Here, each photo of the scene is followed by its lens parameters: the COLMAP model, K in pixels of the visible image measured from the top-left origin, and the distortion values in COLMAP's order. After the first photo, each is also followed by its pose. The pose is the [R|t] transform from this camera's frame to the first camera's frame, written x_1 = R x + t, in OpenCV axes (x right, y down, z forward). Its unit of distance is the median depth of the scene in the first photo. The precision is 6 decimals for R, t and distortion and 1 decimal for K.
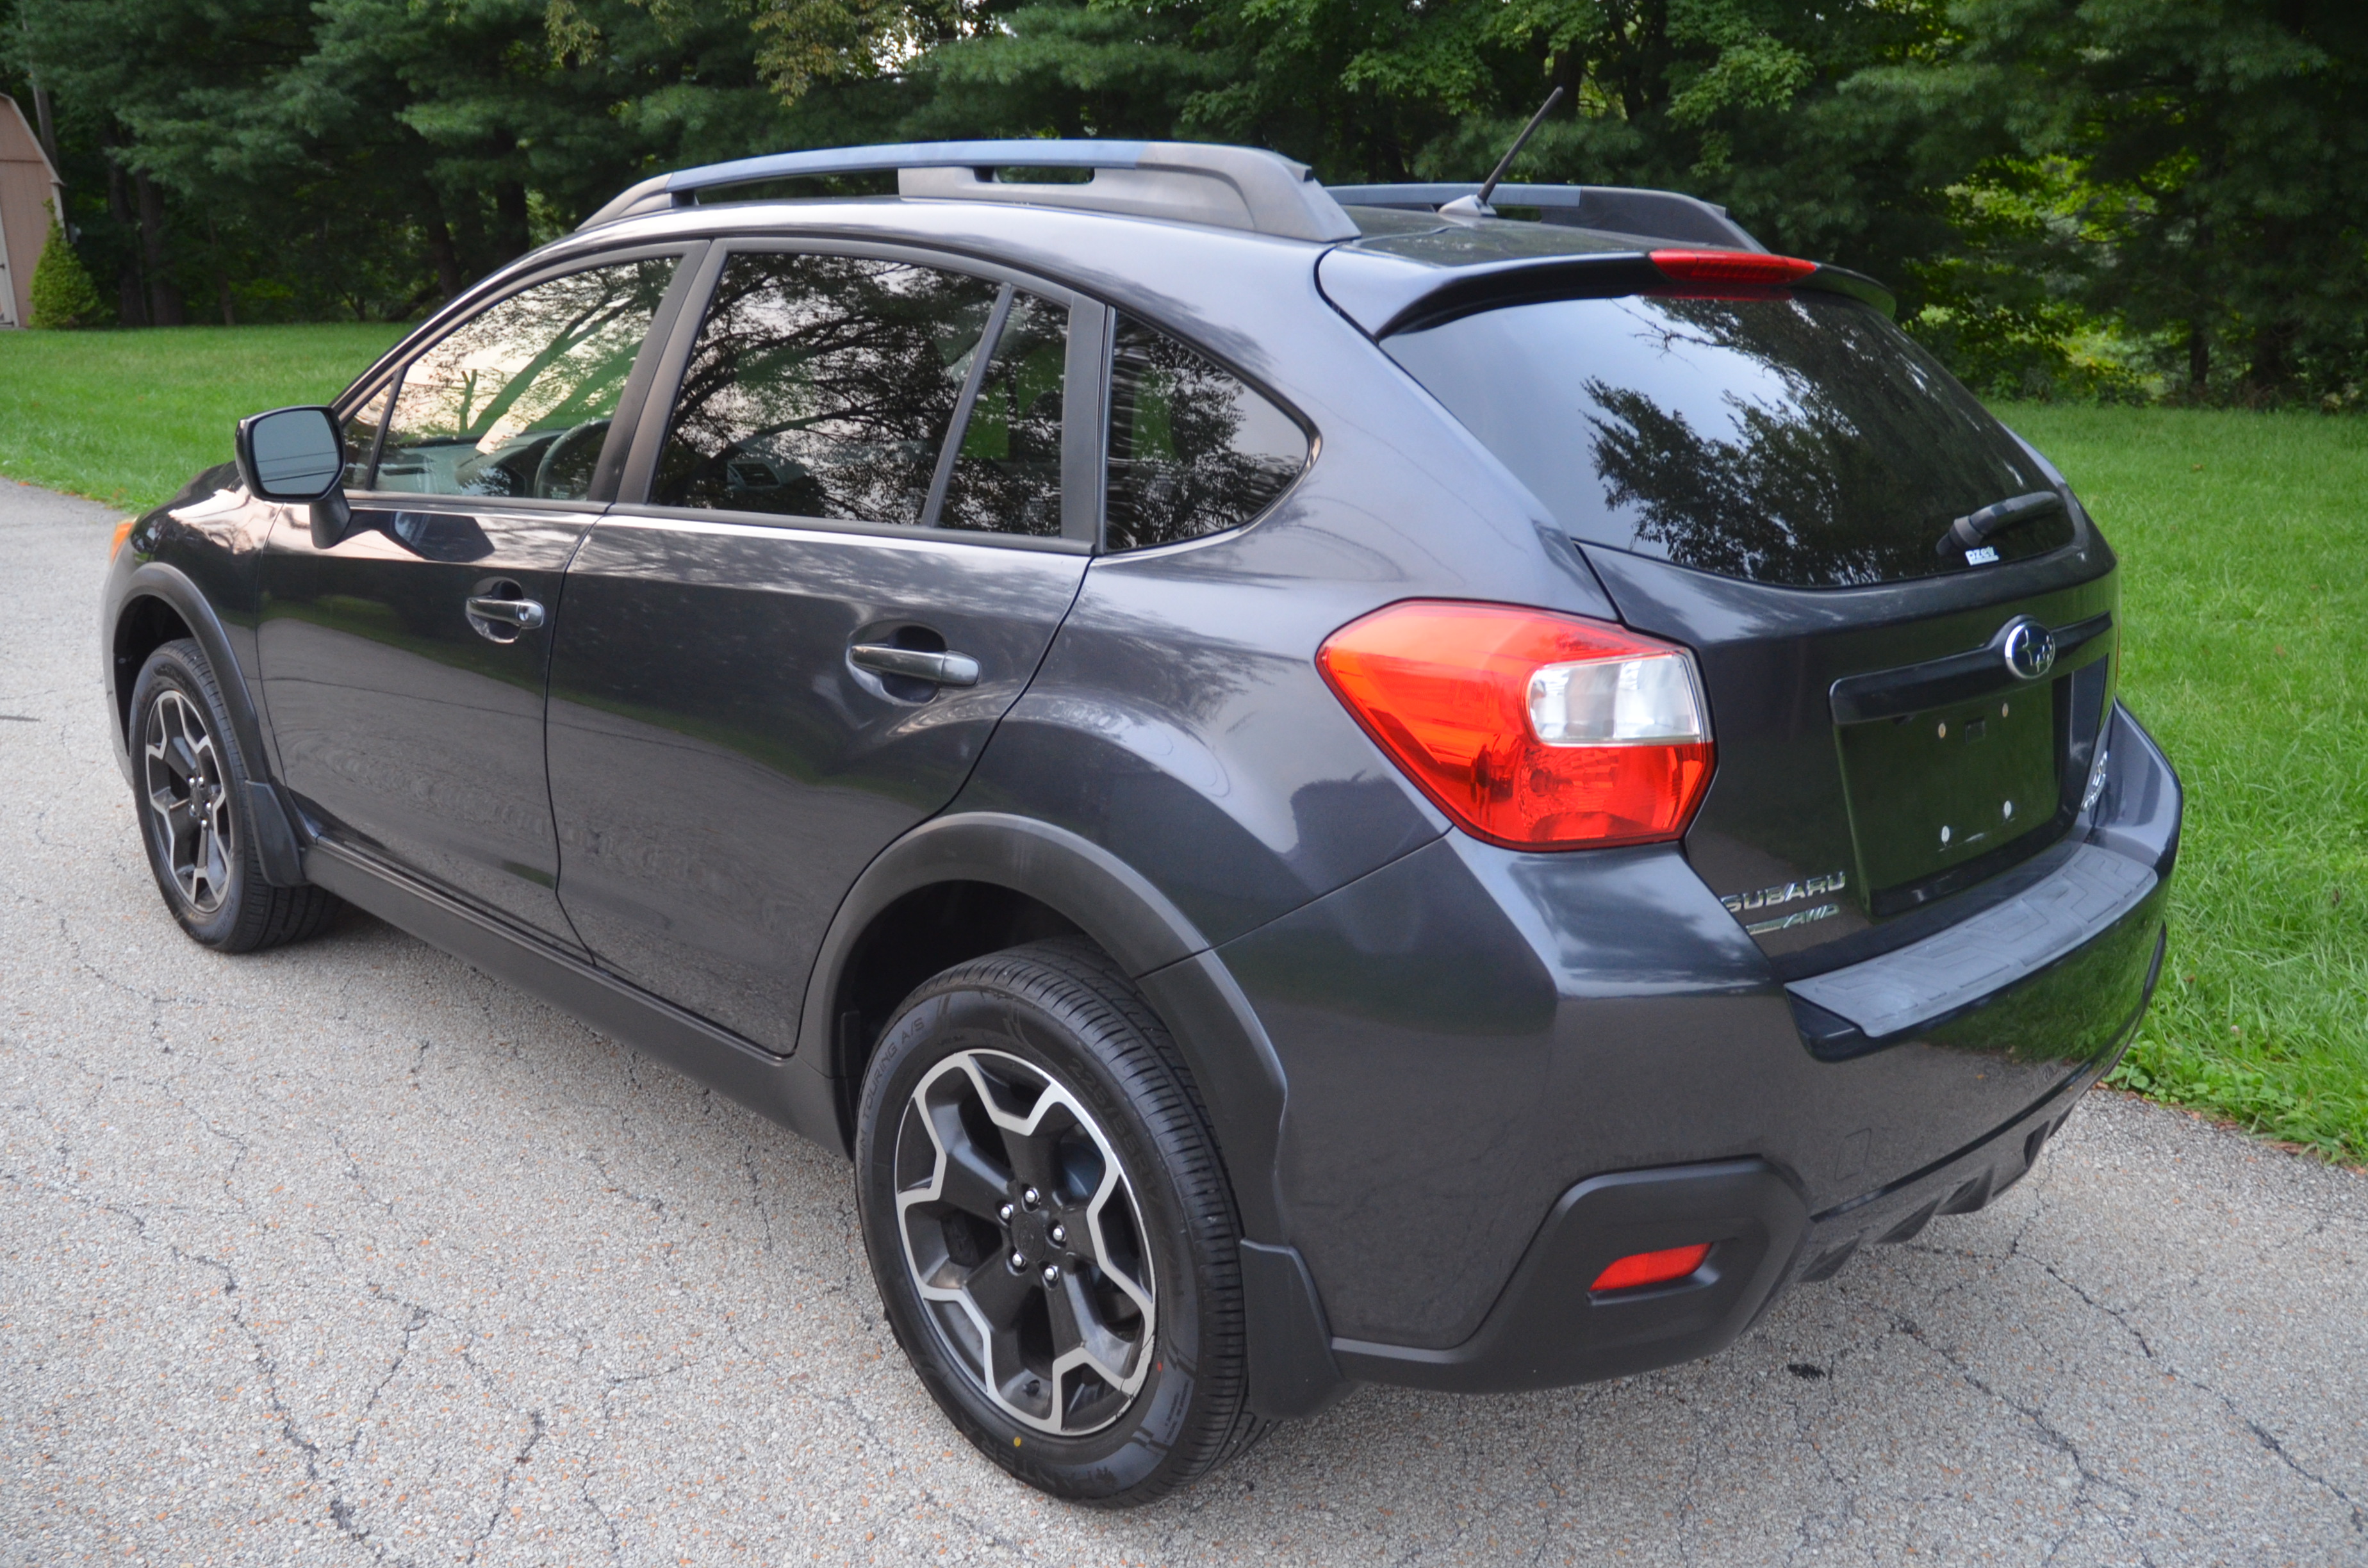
lens RADIAL K [[1955.1, 0, 1131.7], [0, 1955.1, 814.3], [0, 0, 1]] dist [0.028267, -0.023694]
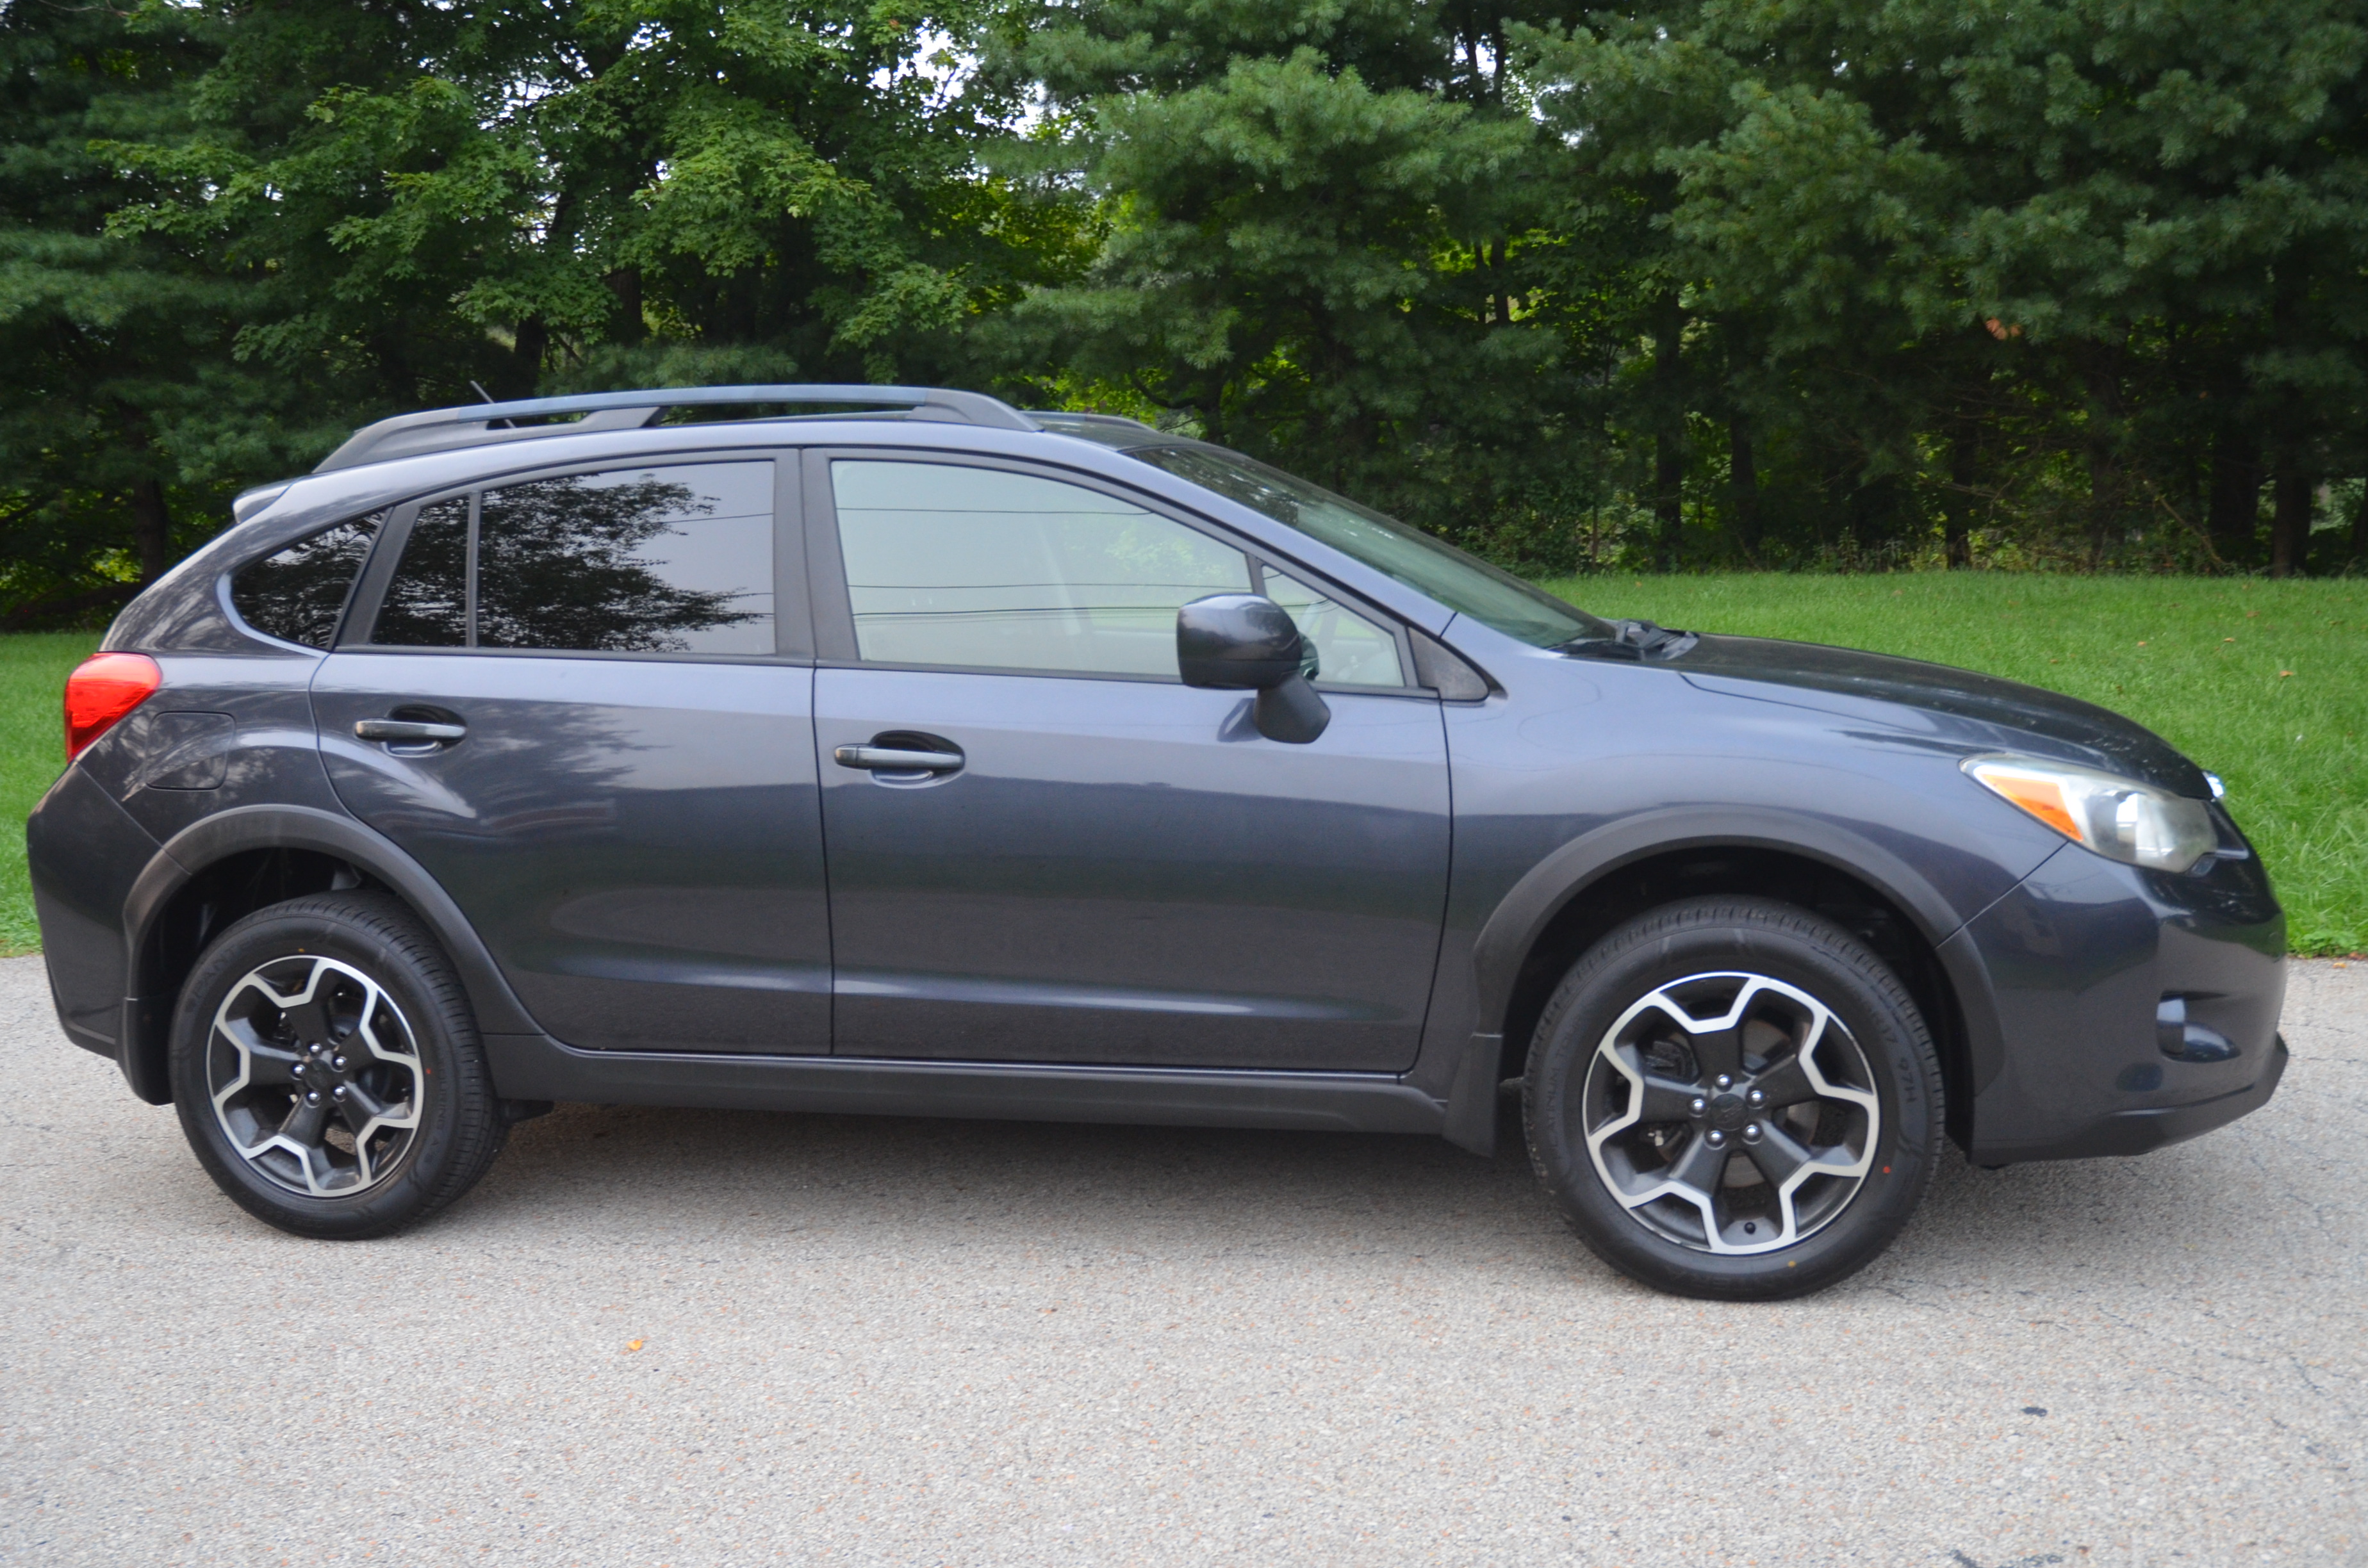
lens RADIAL K [[2279.5, 0, 1206.2], [0, 2279.5, 740.2], [0, 0, 1]] dist [-0.005527, 0.000000]
pose [[0.838742, -0.116358, 0.531952, -0.203890], [0.204089, 0.972866, -0.108989, -0.002920], [-0.504836, 0.199979, 0.839731, 0.000933]]
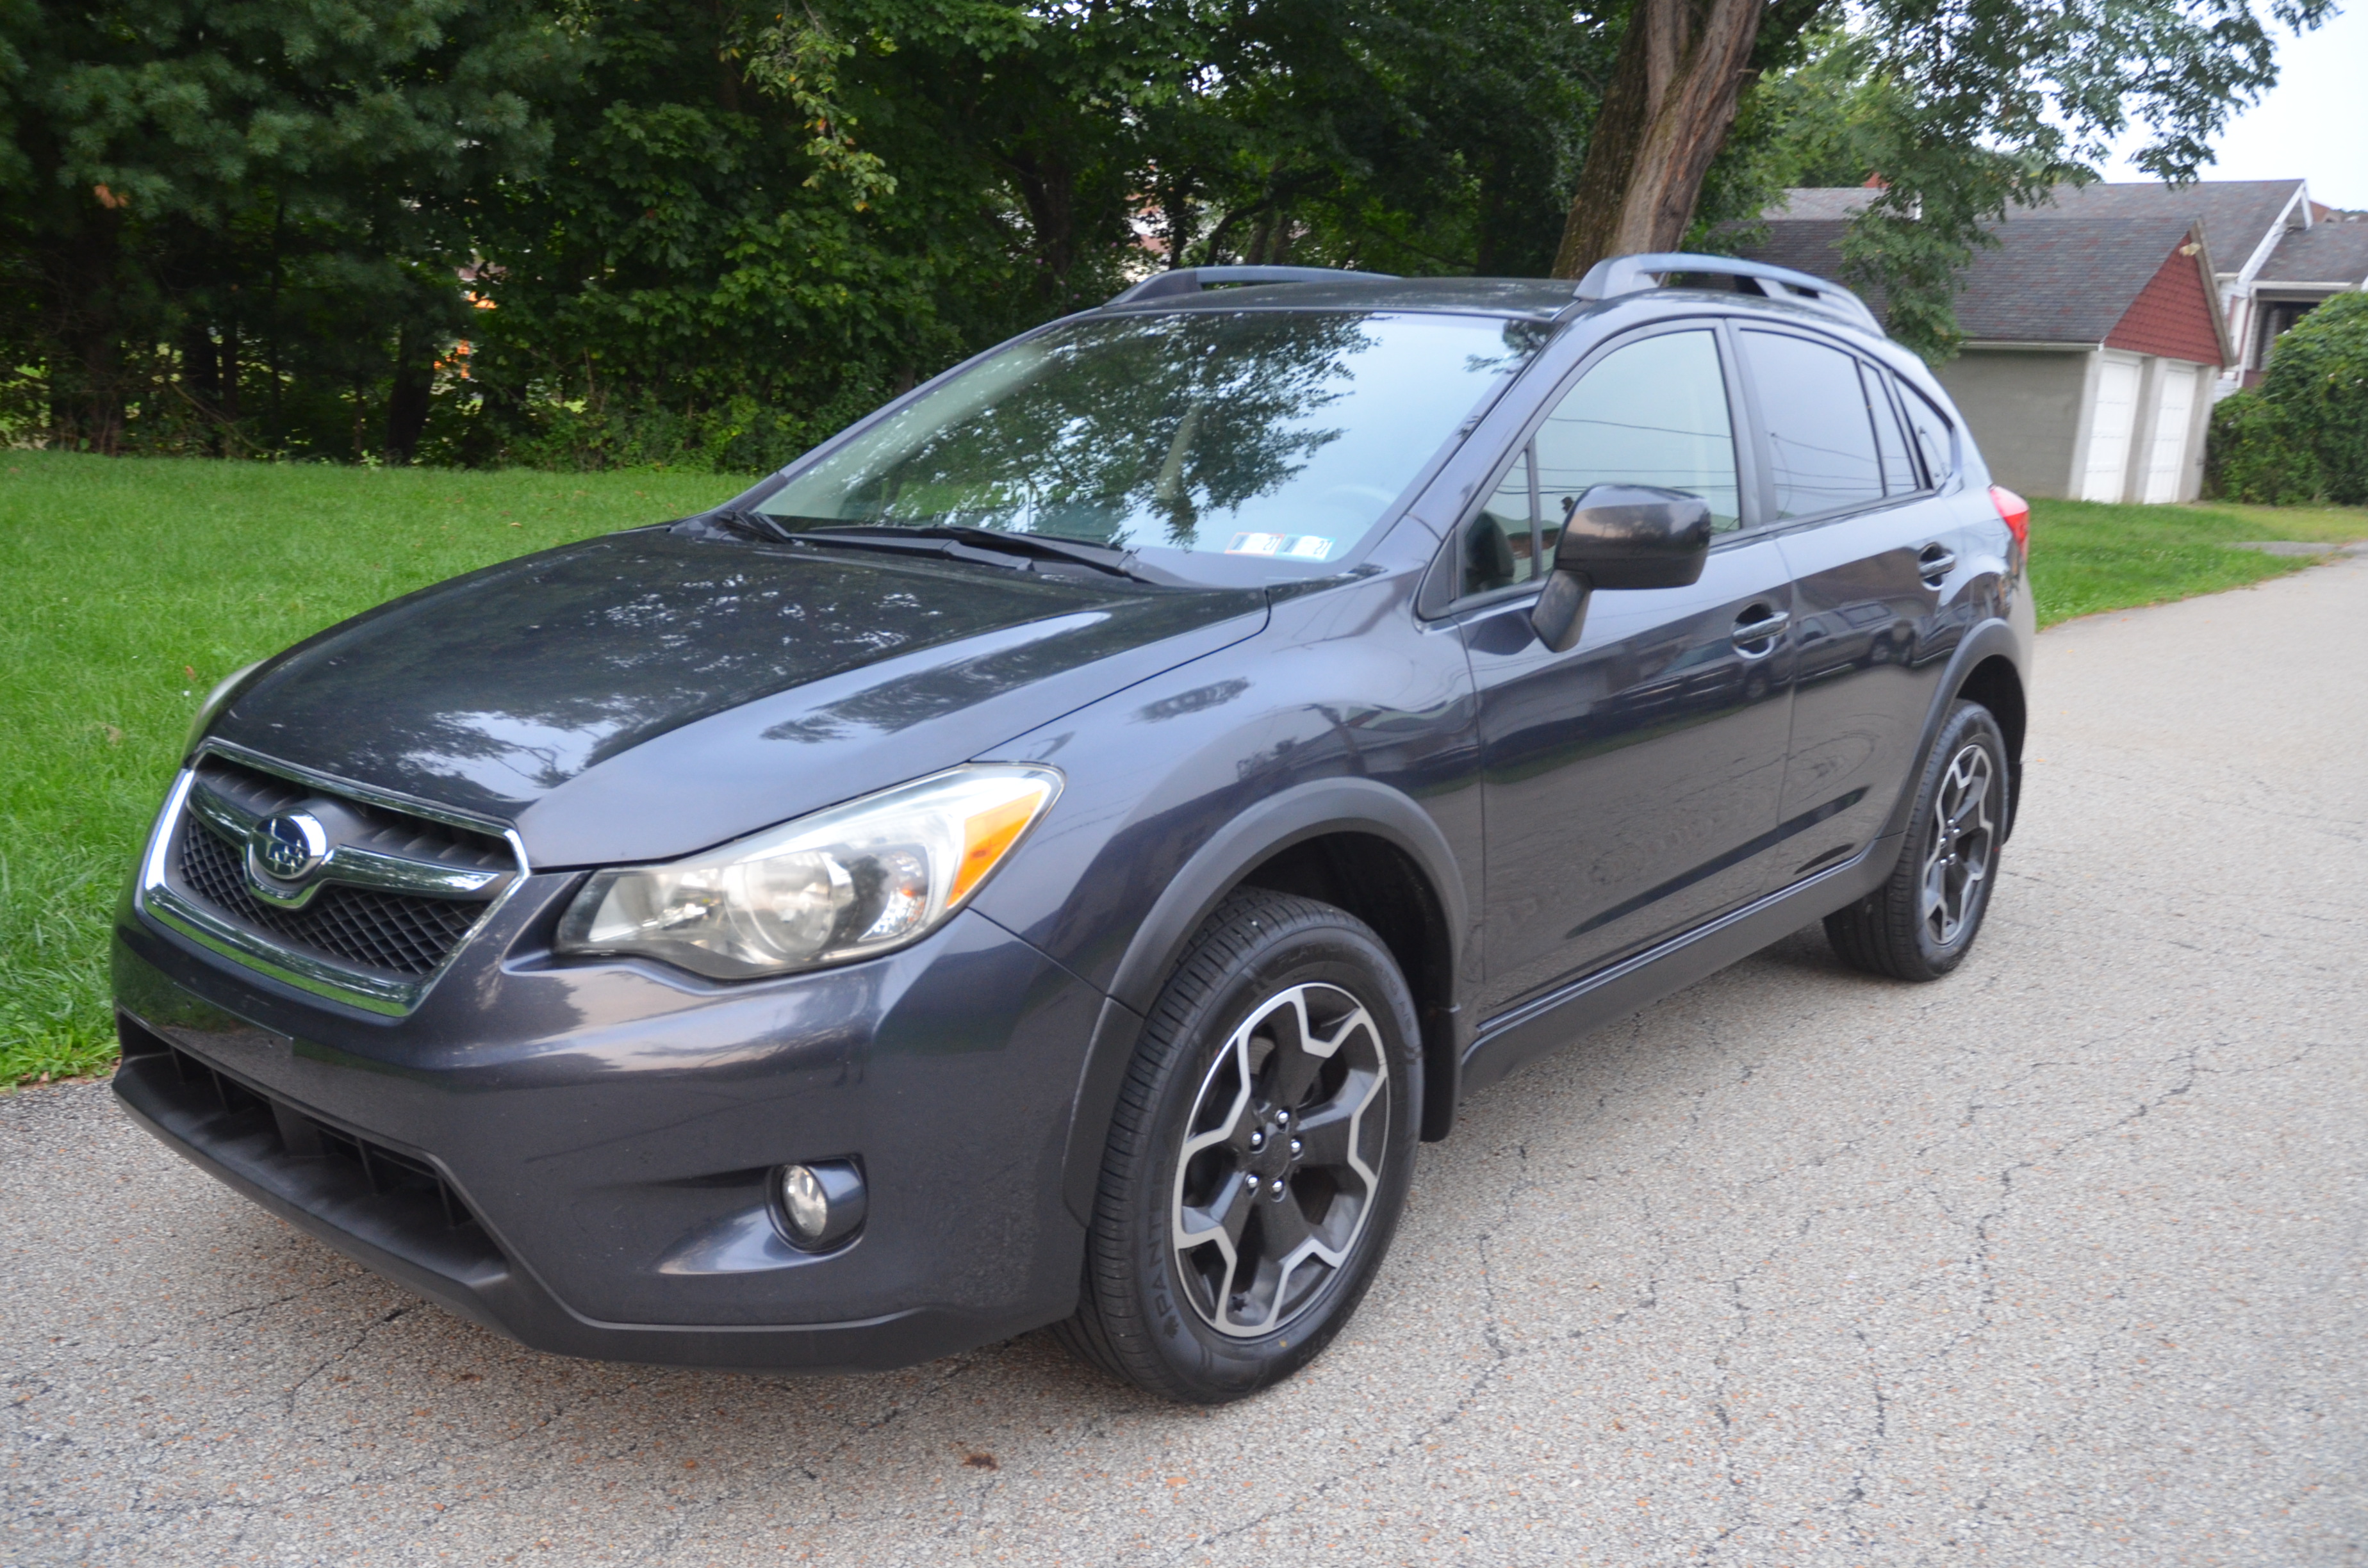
lens RADIAL K [[1955.1, 0, 1189.3], [0, 1955.1, 804.0], [0, 0, 1]] dist [0.028267, -0.023694]
pose [[-0.108863, -0.229400, 0.967225, -0.274732], [0.229389, 0.940950, 0.248986, -0.074087], [-0.967228, 0.248977, -0.049813, 0.280142]]
